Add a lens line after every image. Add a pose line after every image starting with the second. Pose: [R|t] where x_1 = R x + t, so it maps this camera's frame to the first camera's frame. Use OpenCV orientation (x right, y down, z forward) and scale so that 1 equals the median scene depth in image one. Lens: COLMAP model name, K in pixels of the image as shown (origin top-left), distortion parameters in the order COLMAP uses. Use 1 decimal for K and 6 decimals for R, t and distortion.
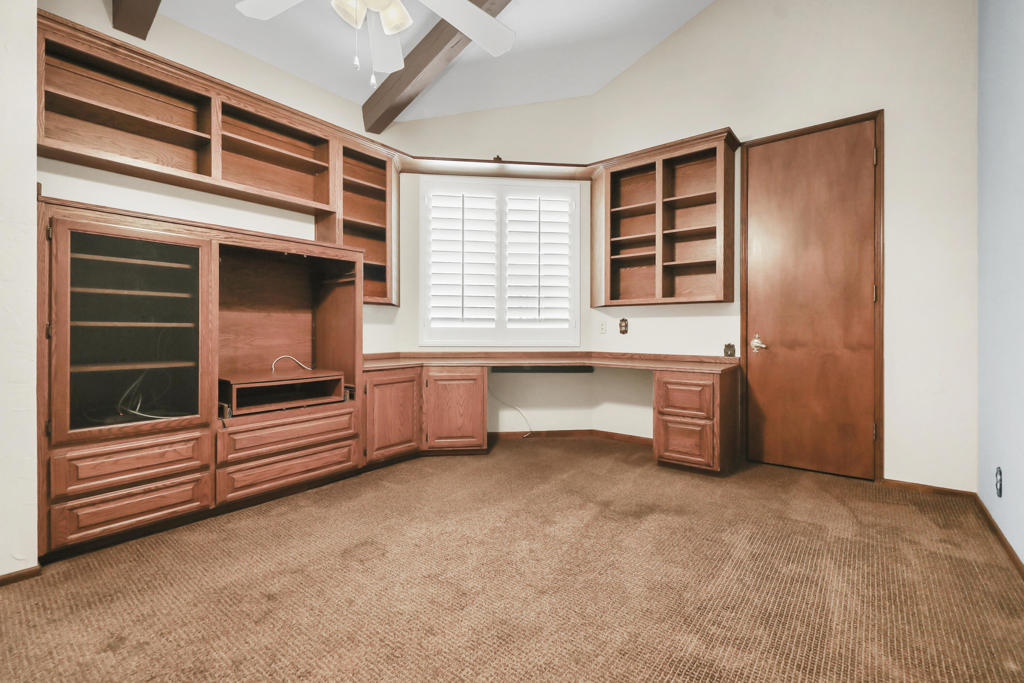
lens RADIAL K [[454.7, 0, 541.2], [0, 454.7, 332.8], [0, 0, 1]] dist [0.021760, 0.000009]
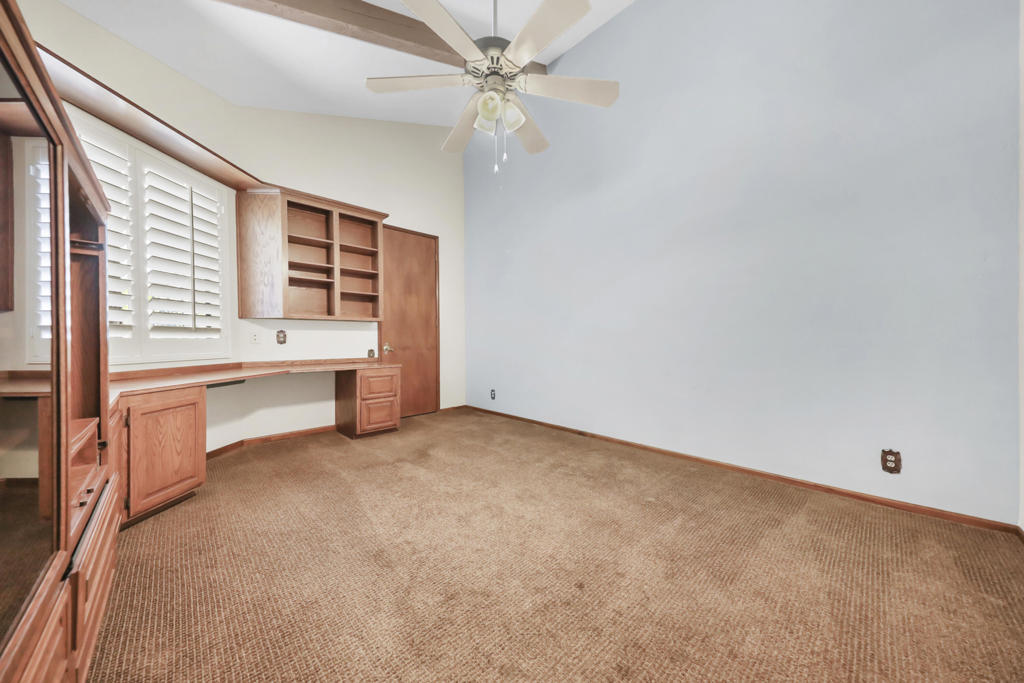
lens RADIAL K [[337.3, 0, 512.0], [0, 337.3, 341.5], [0, 0, 1]] dist [0.000681, -0.000077]
pose [[0.162403, -0.007492, 0.986696, -0.667498], [0.008824, 0.999942, 0.006140, -0.004635], [-0.986685, 0.007710, 0.162459, 0.371206]]
